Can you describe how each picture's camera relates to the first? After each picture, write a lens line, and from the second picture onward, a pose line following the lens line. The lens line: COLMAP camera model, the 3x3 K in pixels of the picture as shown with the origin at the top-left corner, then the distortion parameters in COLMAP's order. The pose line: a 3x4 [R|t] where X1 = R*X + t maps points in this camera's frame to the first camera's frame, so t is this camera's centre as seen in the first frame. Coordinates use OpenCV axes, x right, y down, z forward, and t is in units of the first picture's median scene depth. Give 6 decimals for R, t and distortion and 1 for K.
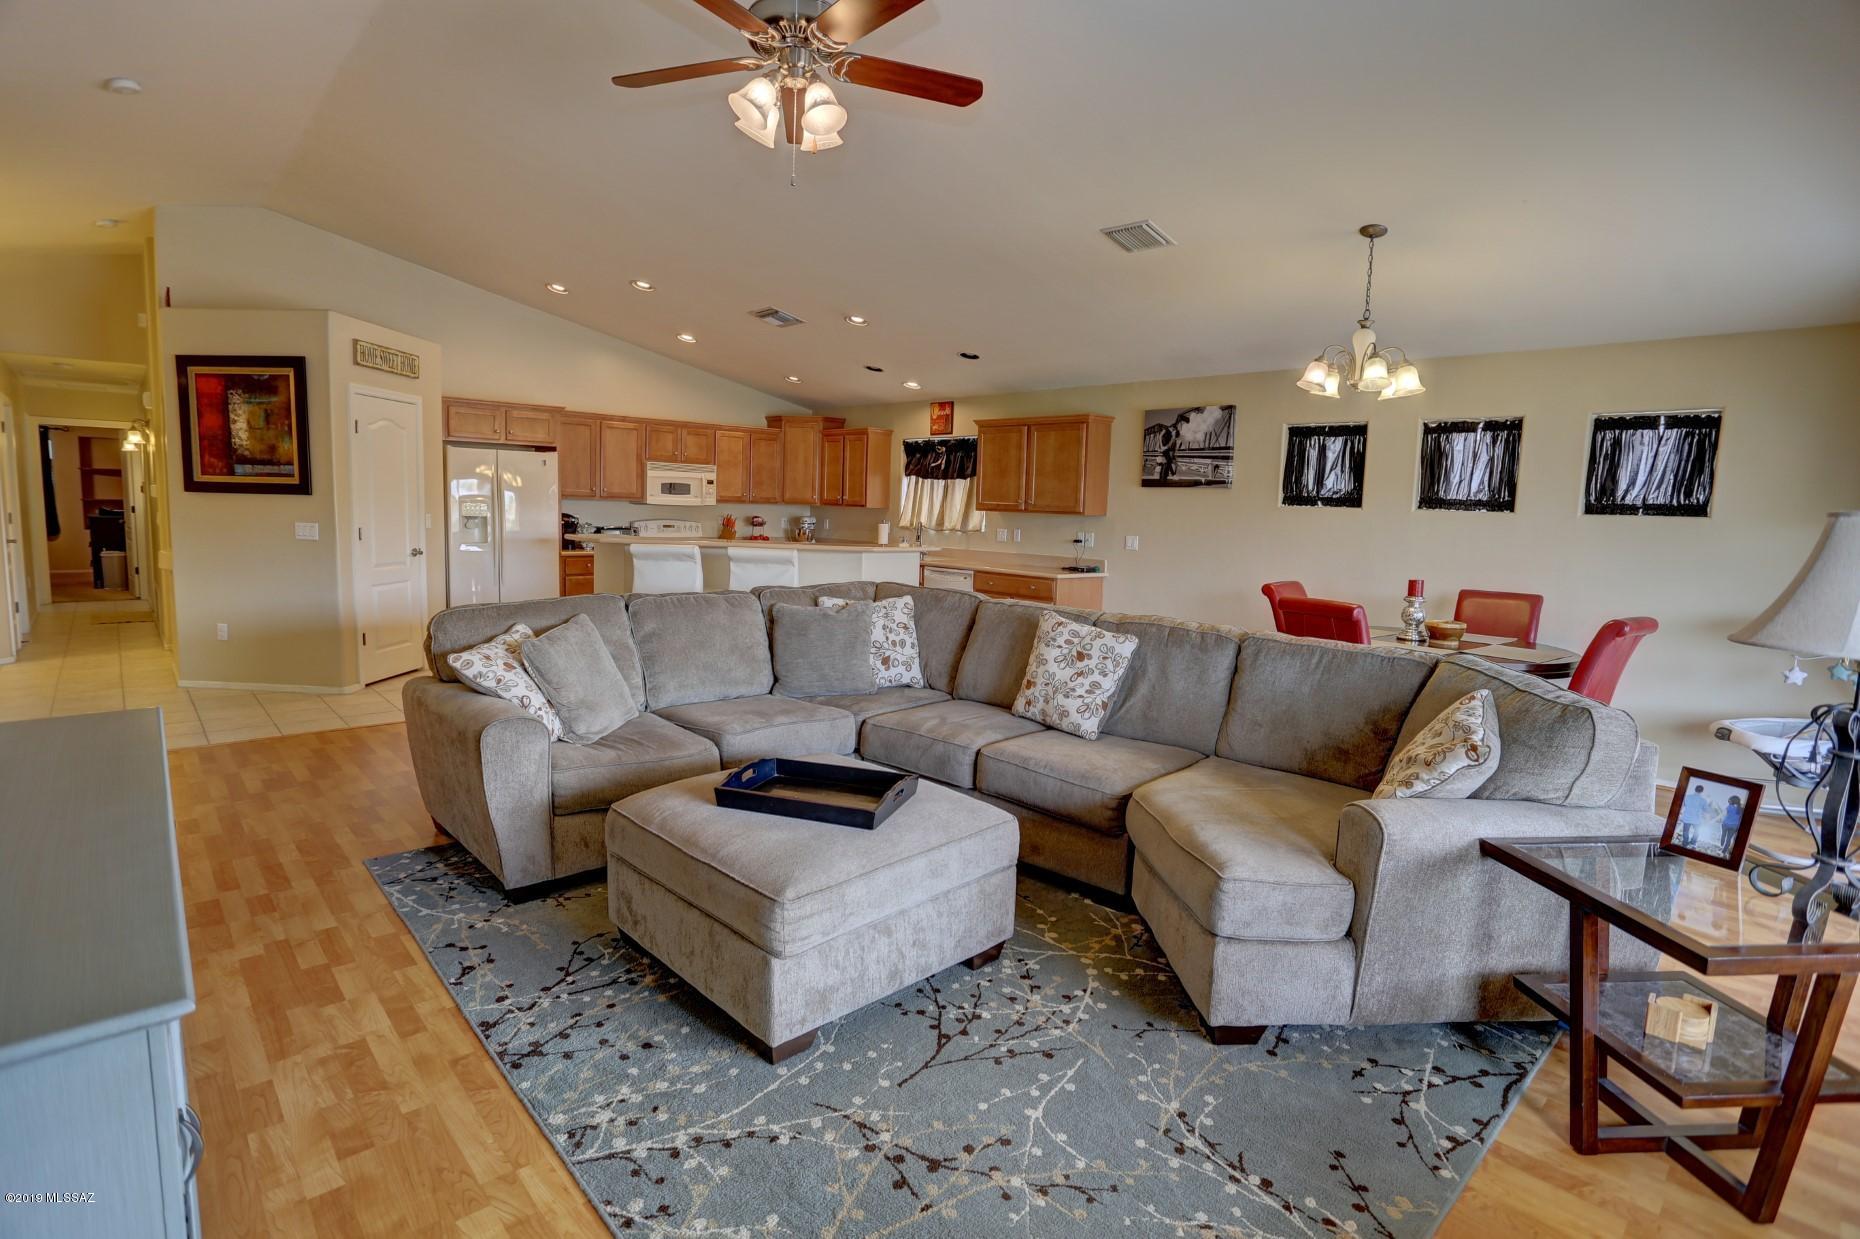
lens RADIAL K [[911.0, 0, 928.6], [0, 911.0, 606.7], [0, 0, 1]] dist [-0.064460, 0.023651]
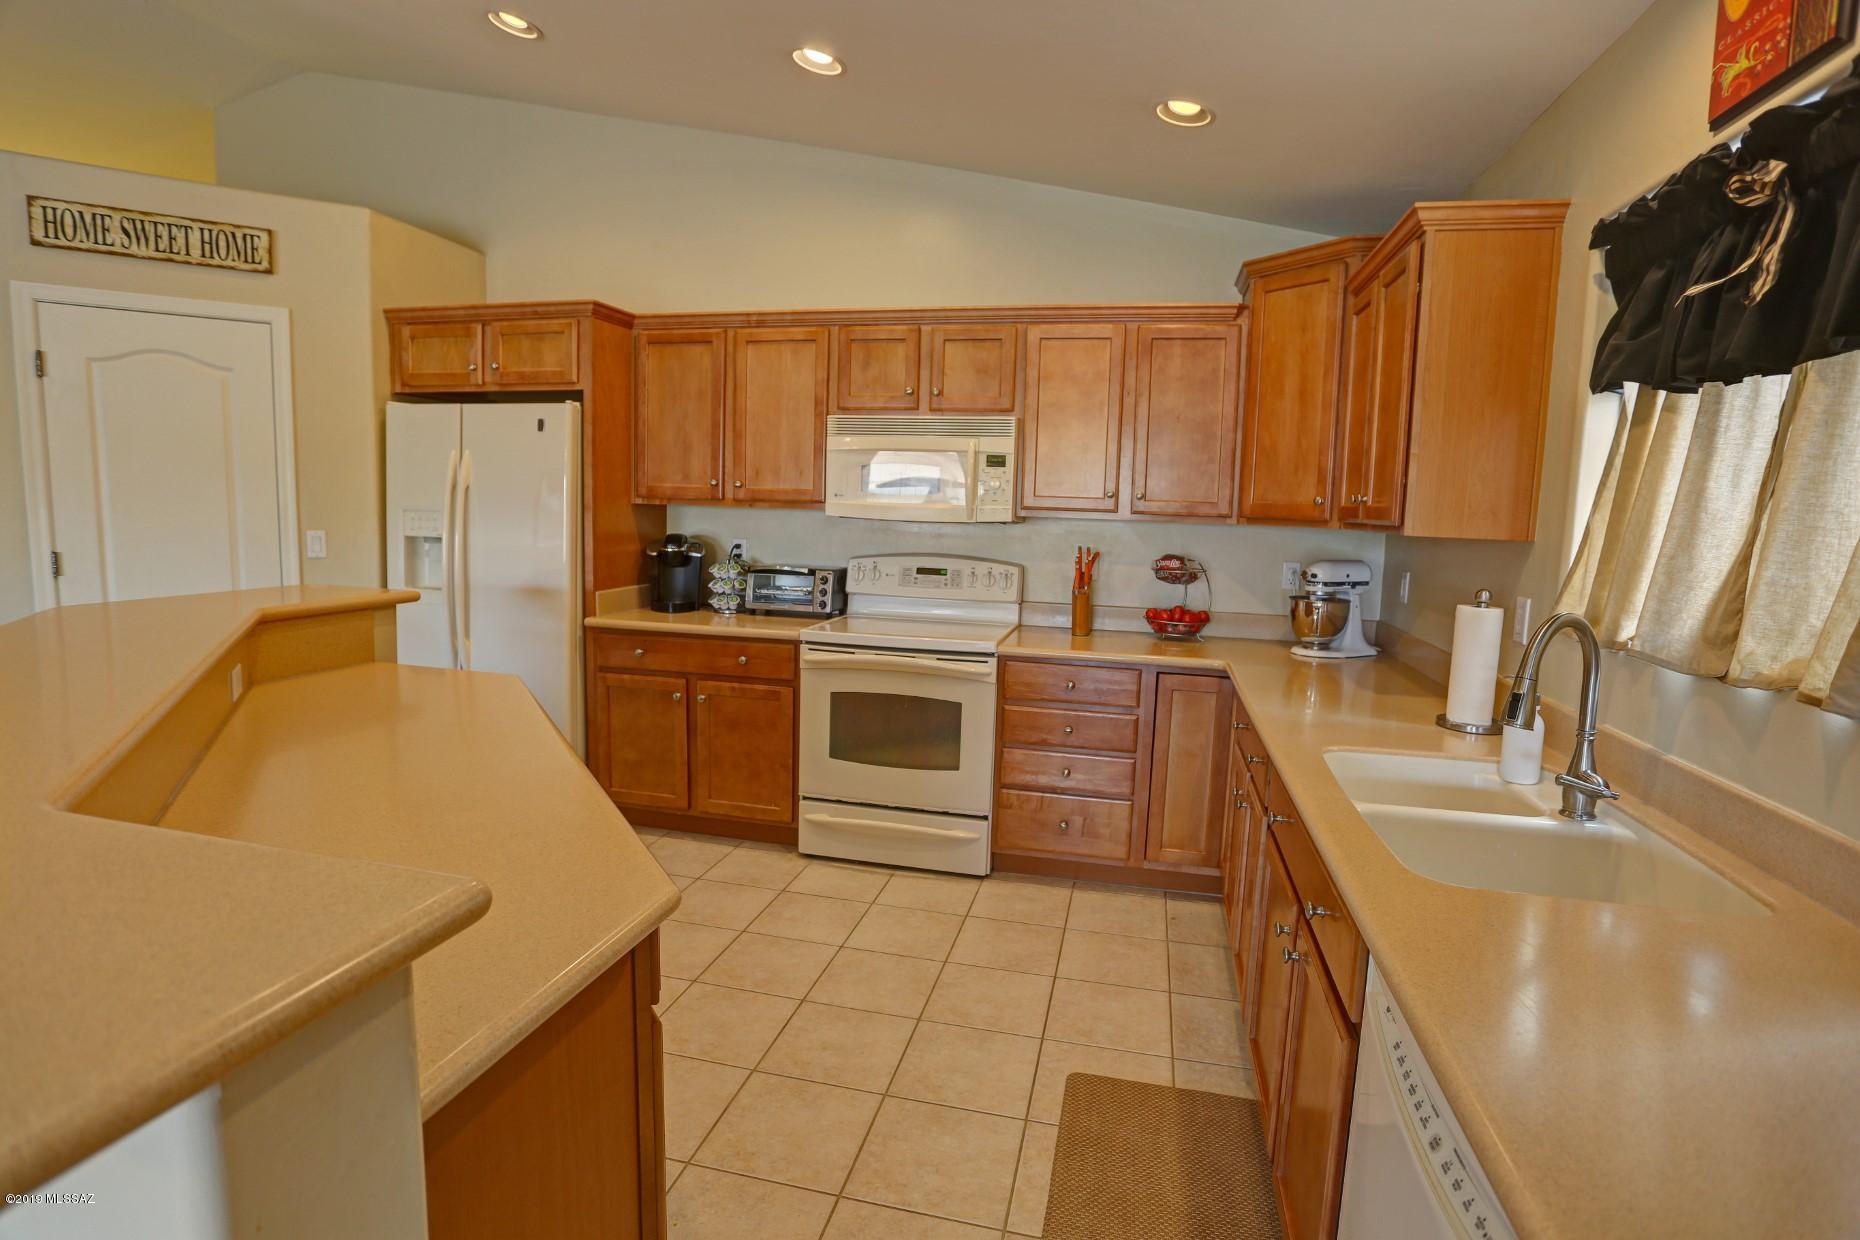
lens RADIAL K [[911.0, 0, 926.5], [0, 911.0, 610.6], [0, 0, 1]] dist [-0.064460, 0.023651]
pose [[0.554354, 0.081486, -0.828282, 0.077333], [-0.103566, 0.994214, 0.028495, -0.100430], [0.825812, 0.069986, 0.559586, 0.927156]]
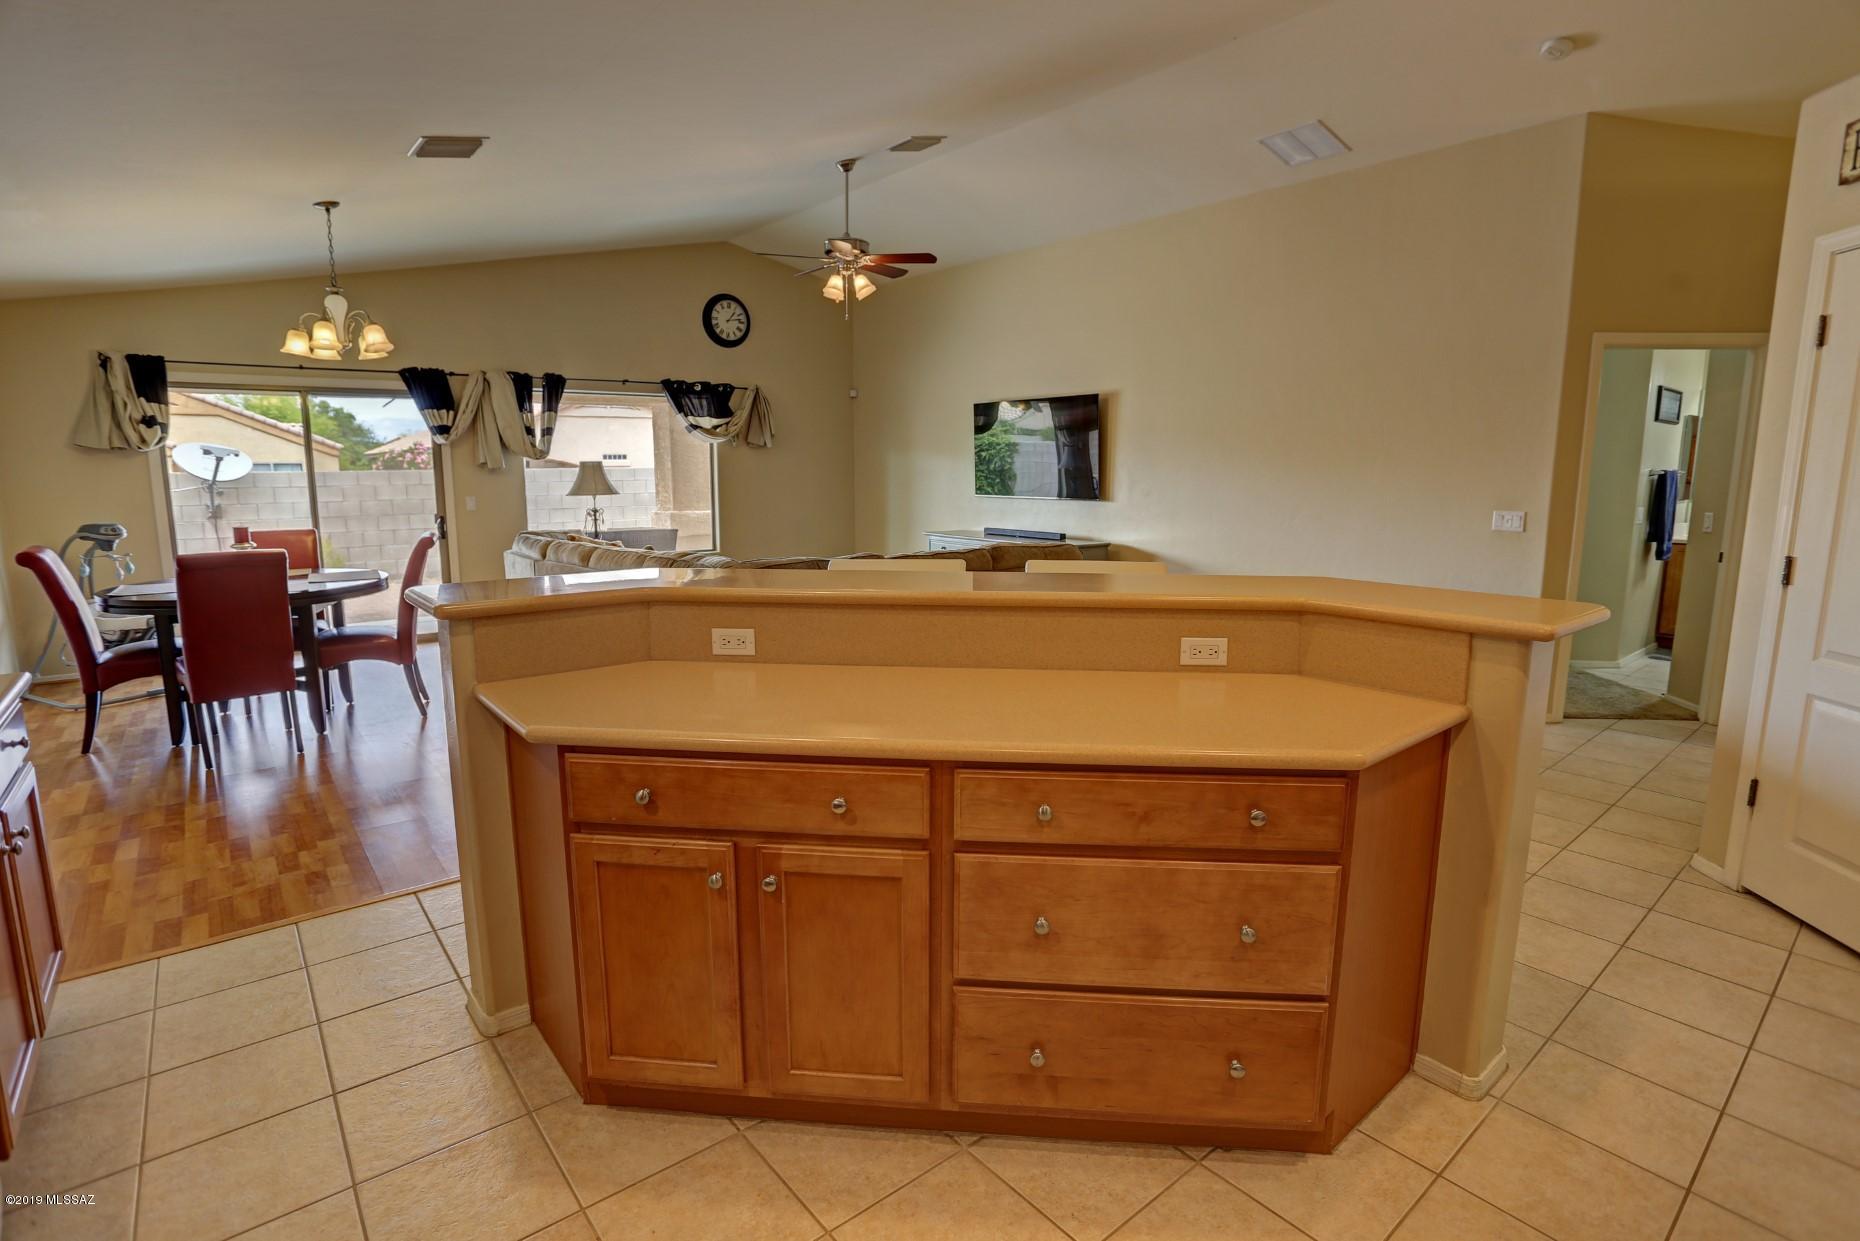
lens RADIAL K [[911.0, 0, 934.2], [0, 911.0, 614.8], [0, 0, 1]] dist [-0.064460, 0.023651]
pose [[-0.997740, -0.041674, 0.052709, -0.184654], [-0.025822, 0.962003, 0.271816, -0.138966], [-0.062034, 0.269840, -0.960905, 1.191964]]
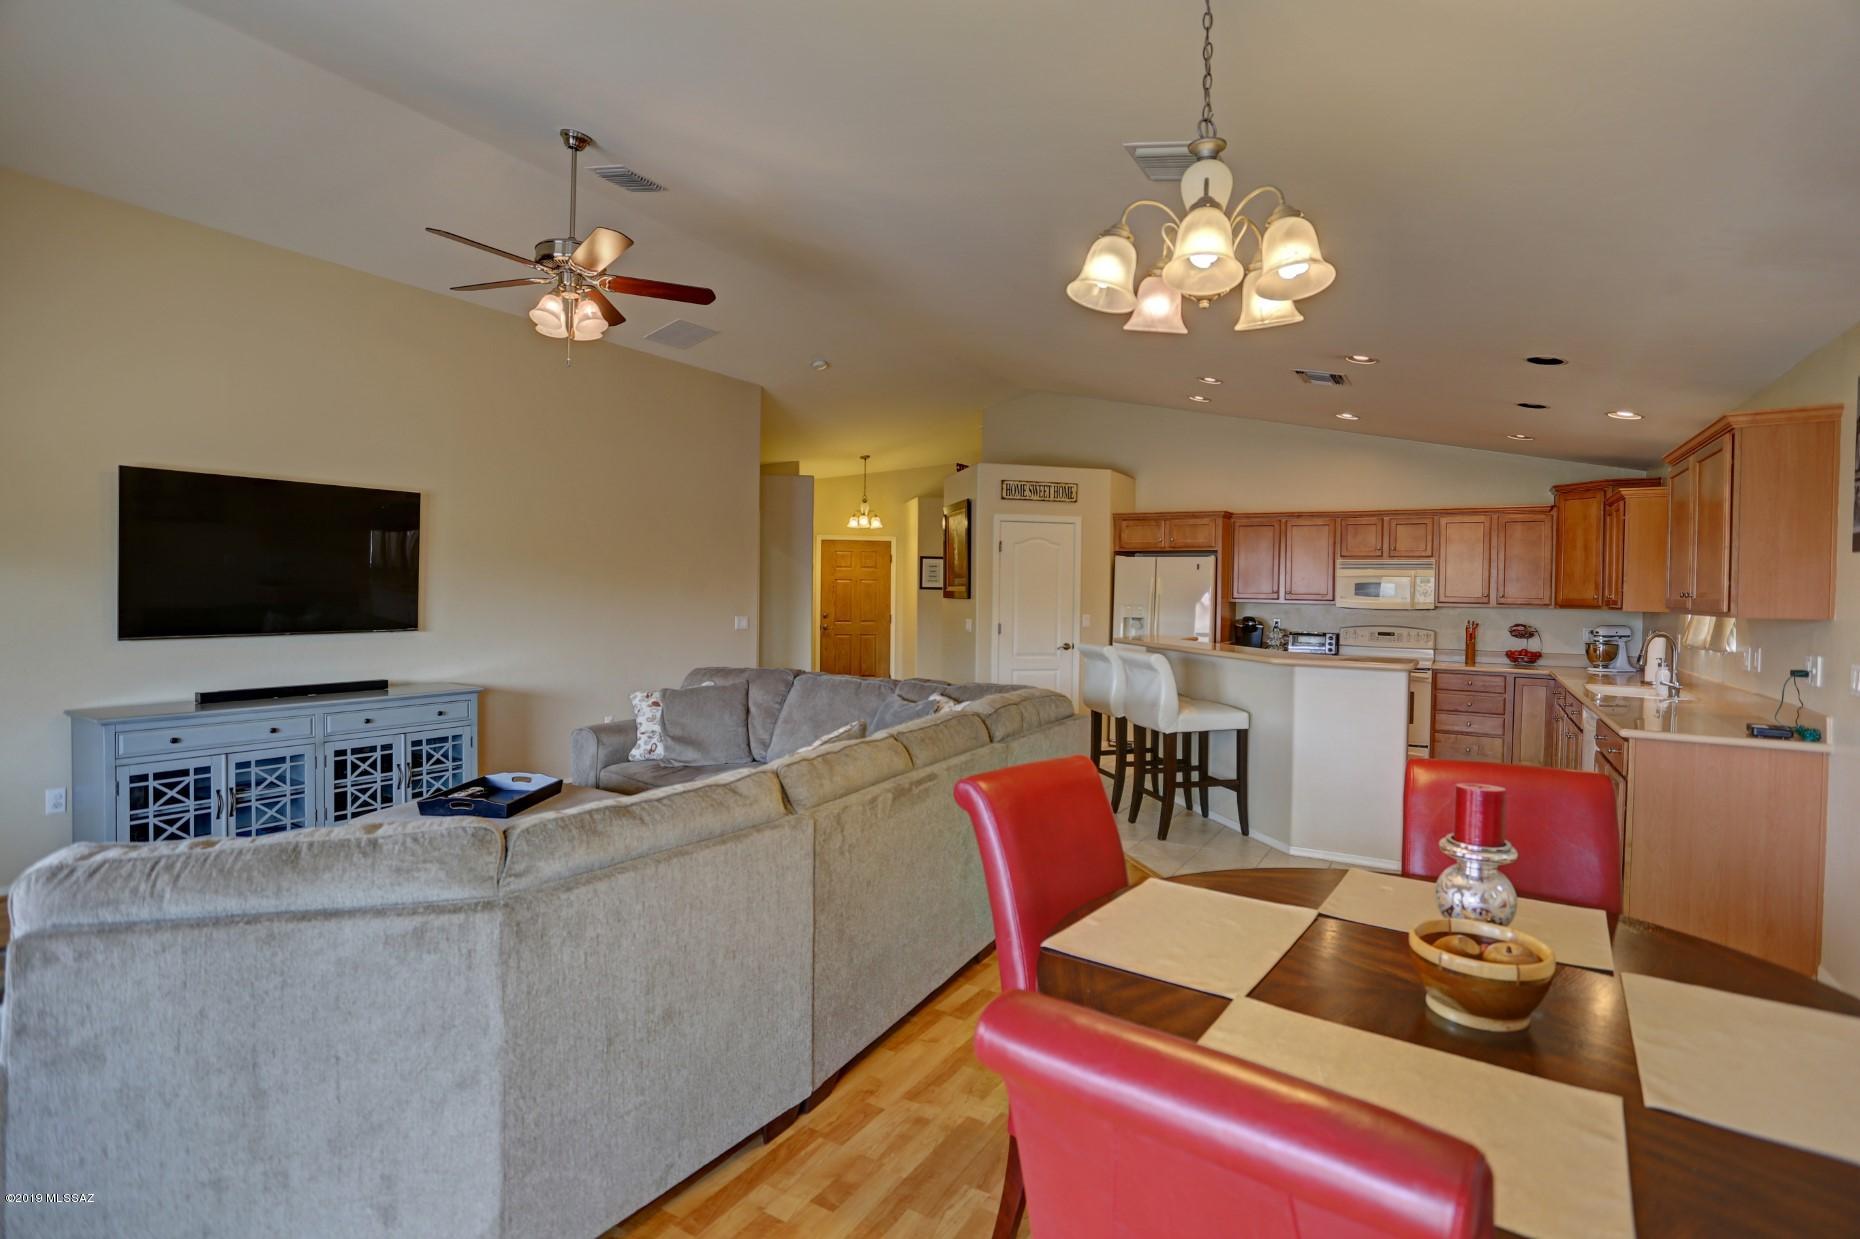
lens RADIAL K [[911.0, 0, 928.9], [0, 911.0, 615.4], [0, 0, 1]] dist [-0.064460, 0.023651]
pose [[0.274921, -0.003286, -0.961461, 0.488334], [-0.113036, 0.992949, -0.035715, -0.033965], [0.954799, 0.118498, 0.272611, 0.439675]]
